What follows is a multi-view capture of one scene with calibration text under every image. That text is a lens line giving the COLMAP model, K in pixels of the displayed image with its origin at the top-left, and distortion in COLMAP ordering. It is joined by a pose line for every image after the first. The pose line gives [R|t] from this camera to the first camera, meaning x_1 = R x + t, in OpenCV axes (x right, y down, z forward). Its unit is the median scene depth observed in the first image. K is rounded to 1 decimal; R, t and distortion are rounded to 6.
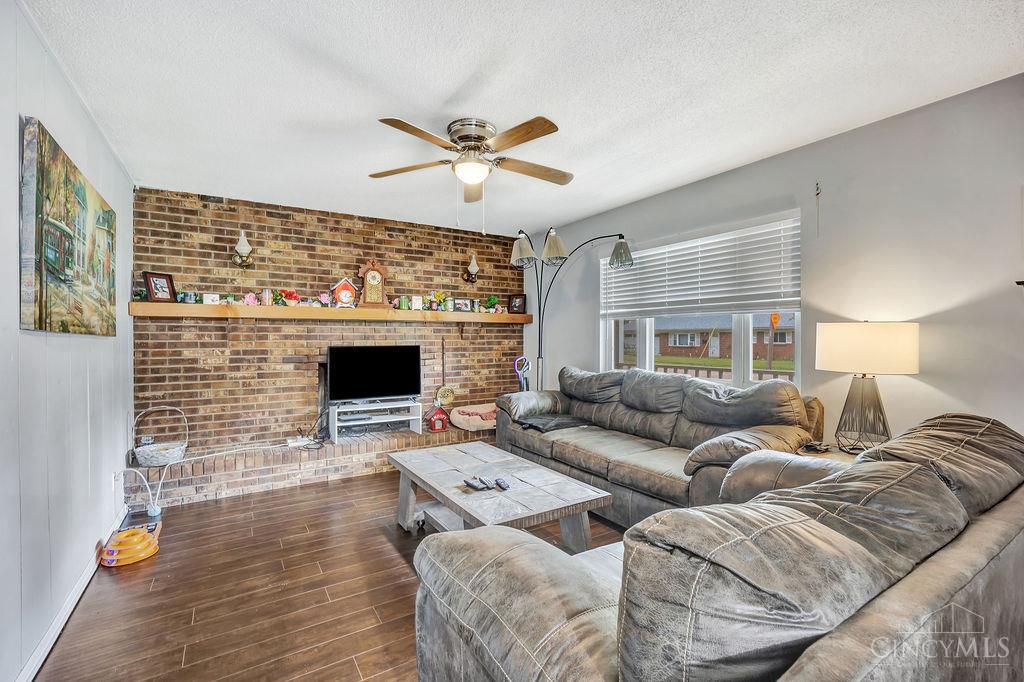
lens RADIAL K [[446.7, 0, 512.0], [0, 446.7, 341.0], [0, 0, 1]] dist [-0.000586, -0.000029]
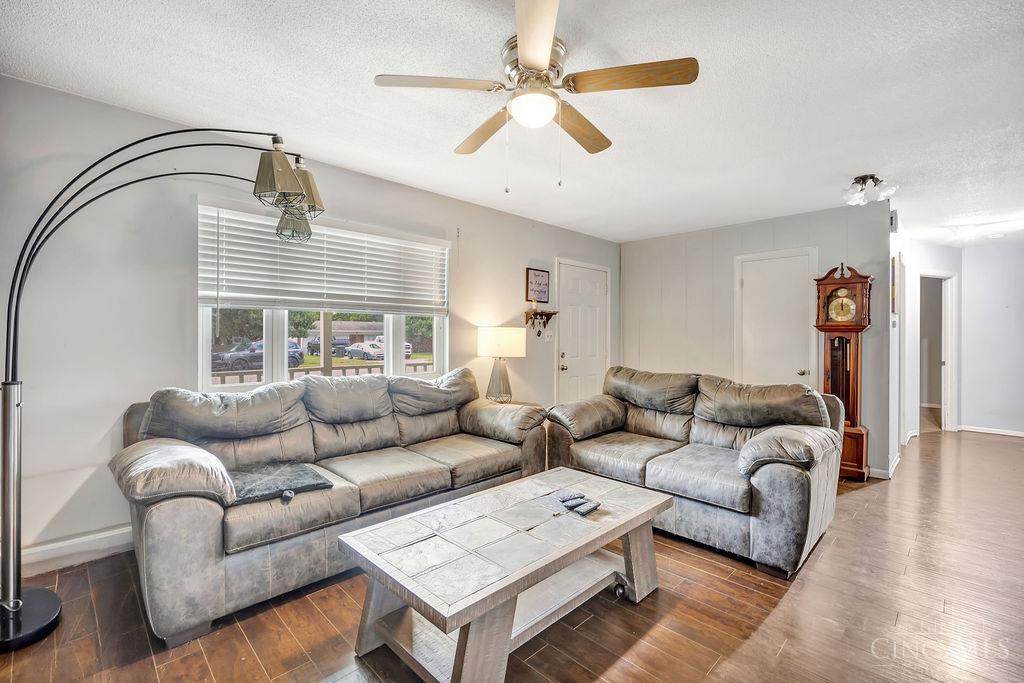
lens RADIAL K [[446.7, 0, 512.0], [0, 446.7, 341.5], [0, 0, 1]] dist [-0.000586, -0.000029]
pose [[-0.204799, -0.012360, 0.978726, -0.632091], [0.000859, 0.999918, 0.012807, -0.007412], [-0.978804, 0.003463, -0.204771, 0.933630]]
